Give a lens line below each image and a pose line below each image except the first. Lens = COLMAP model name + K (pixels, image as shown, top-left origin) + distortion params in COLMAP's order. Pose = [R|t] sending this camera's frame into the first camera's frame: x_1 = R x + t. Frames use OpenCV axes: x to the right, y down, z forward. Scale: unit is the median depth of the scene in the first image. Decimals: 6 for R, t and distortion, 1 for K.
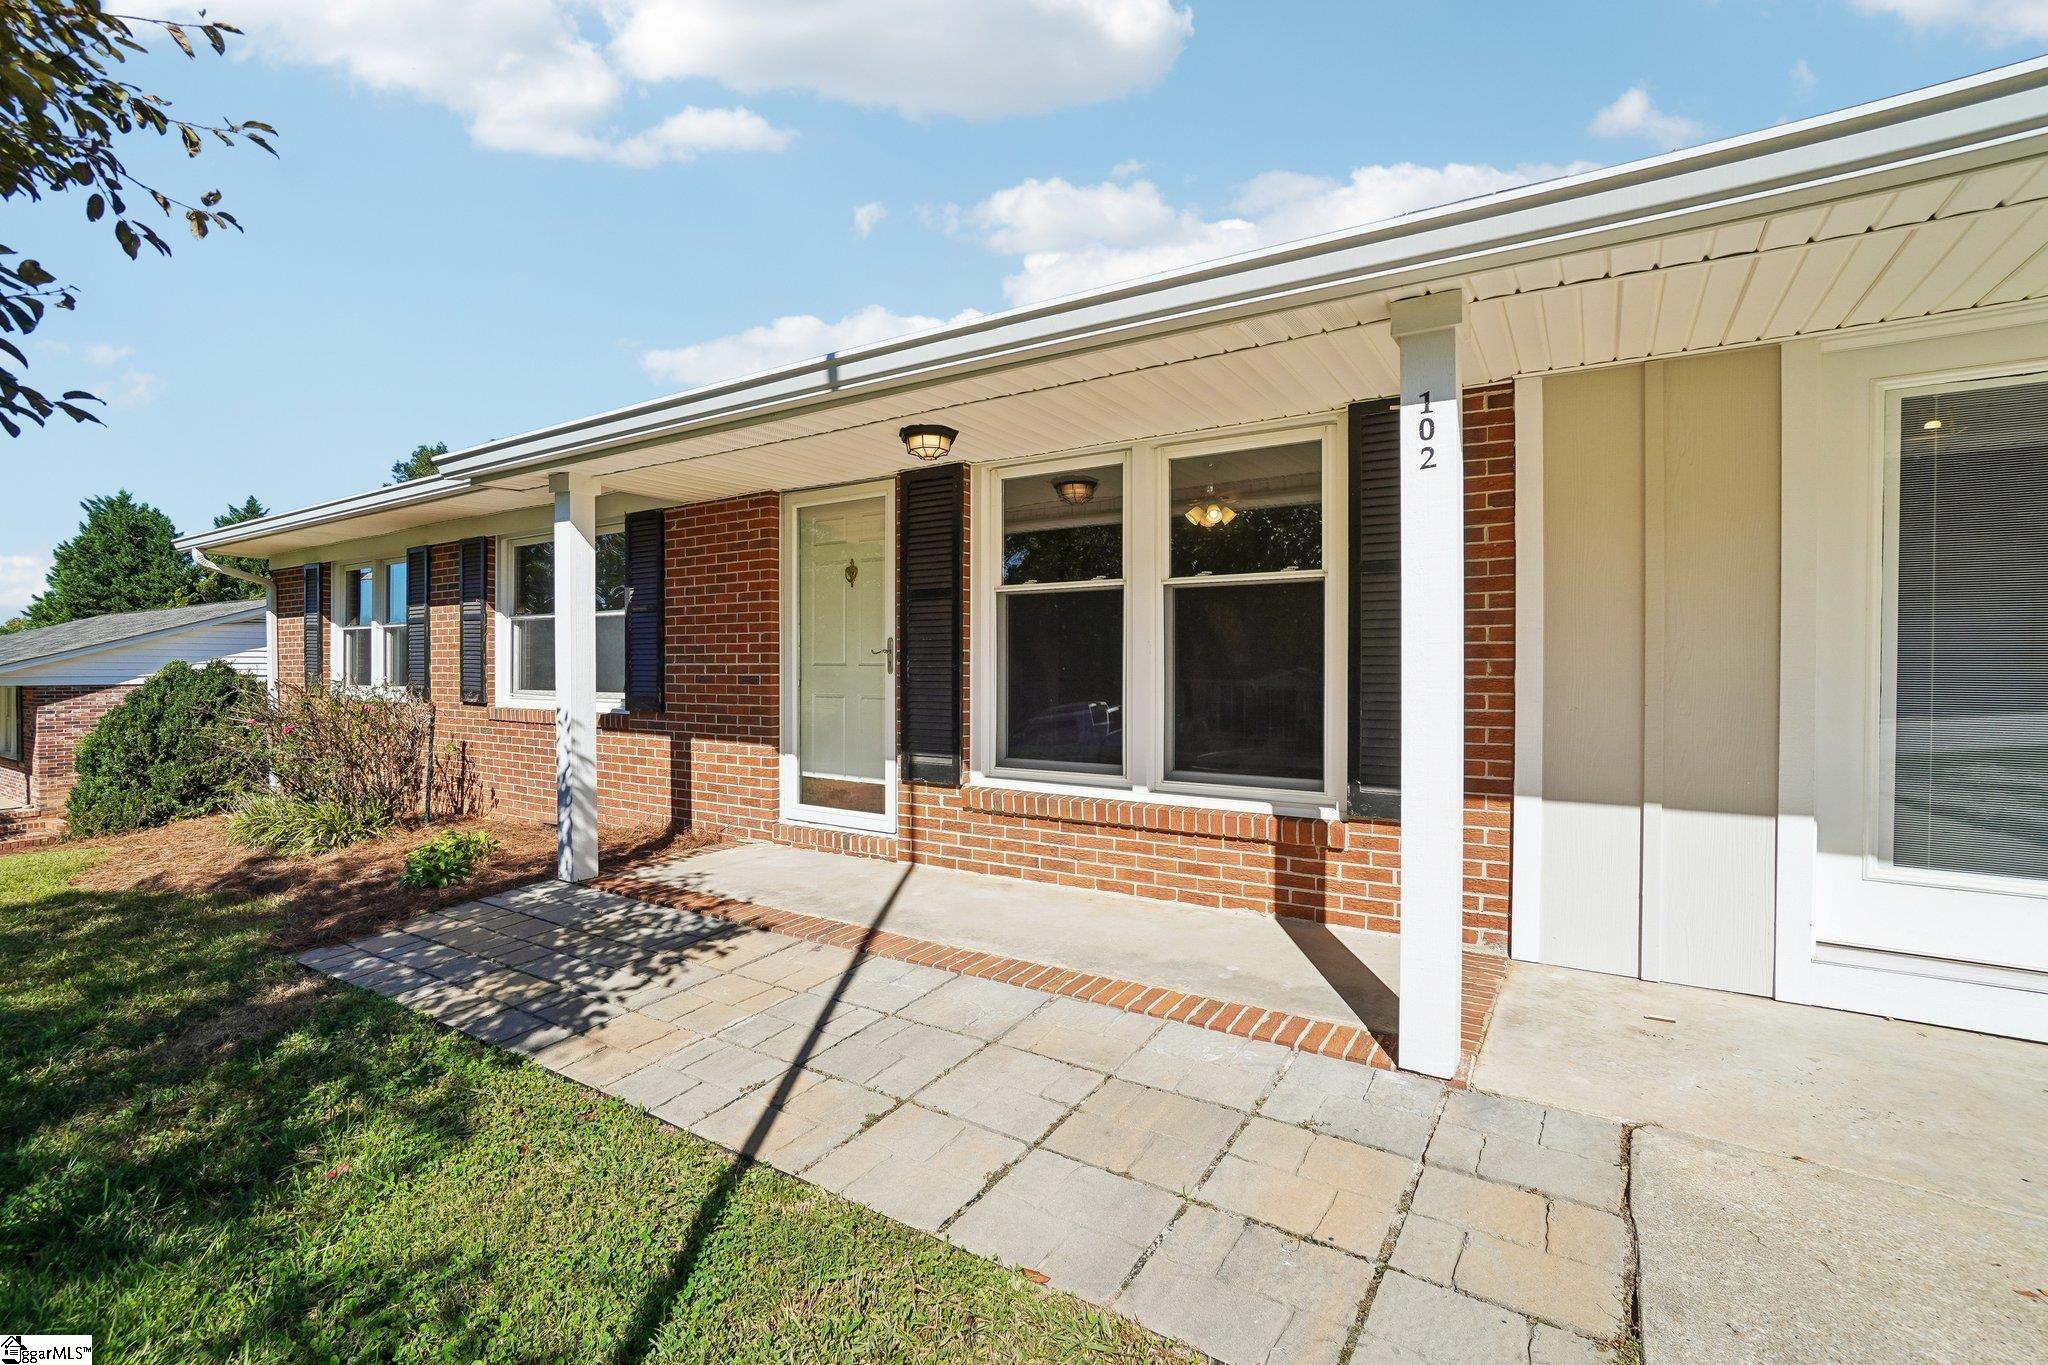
lens RADIAL K [[686.7, 0, 1023.0], [0, 686.7, 671.1], [0, 0, 1]] dist [0.000095, -0.006087]
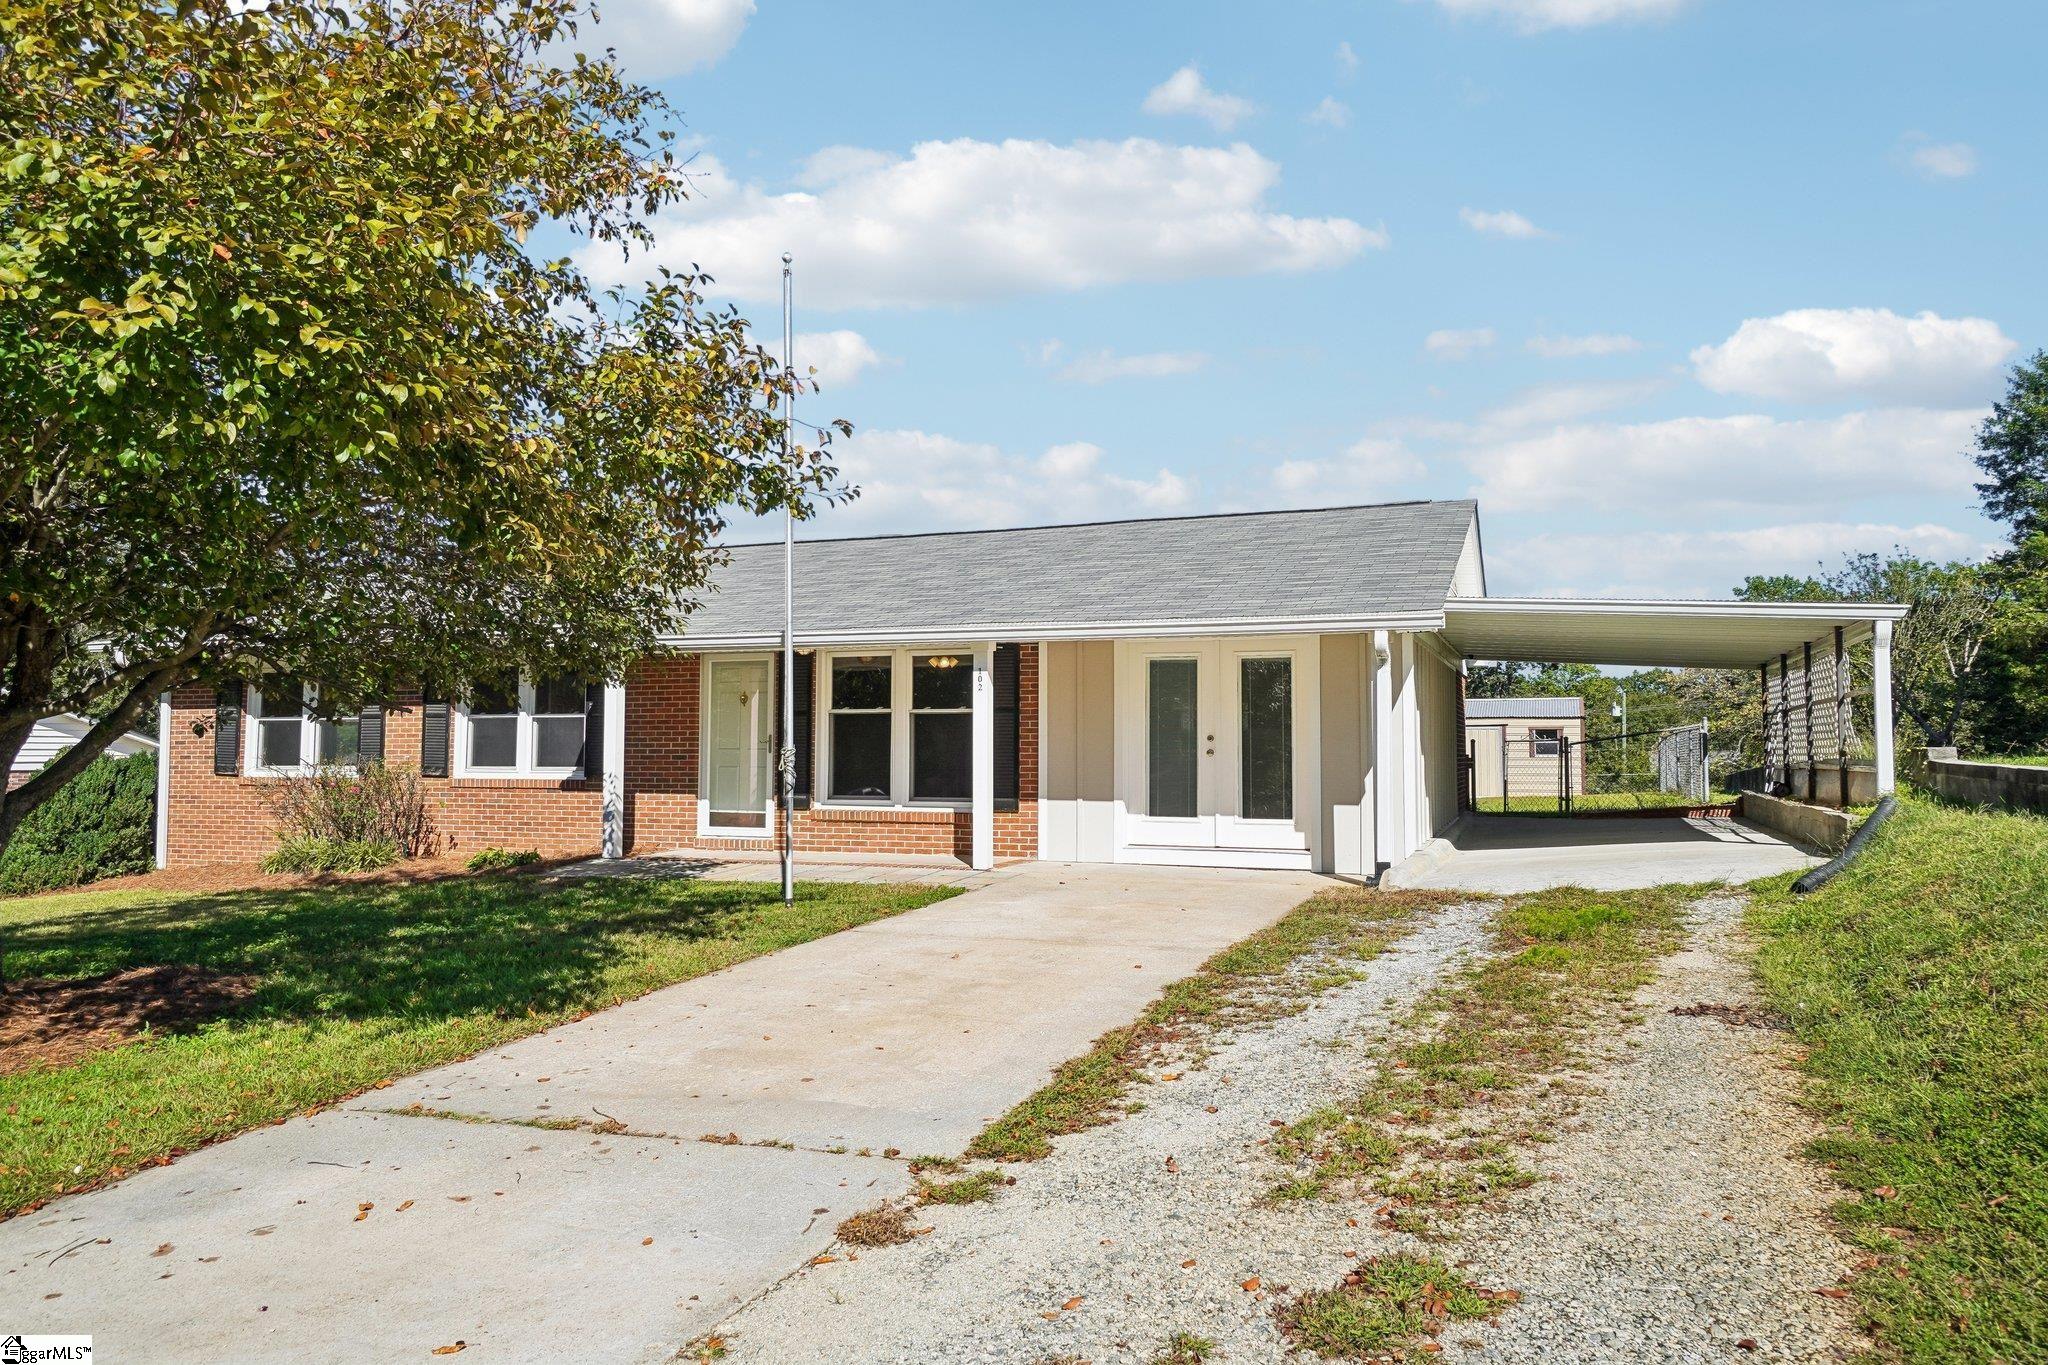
lens RADIAL K [[1418.0, 0, 1024.0], [0, 1418.0, 682.5], [0, 0, 1]] dist [-0.000565, -0.248559]
pose [[0.837603, 0.011042, 0.546168, -1.750936], [-0.004377, 0.999899, -0.013503, -0.142891], [-0.546262, 0.008919, 0.837567, -2.684329]]
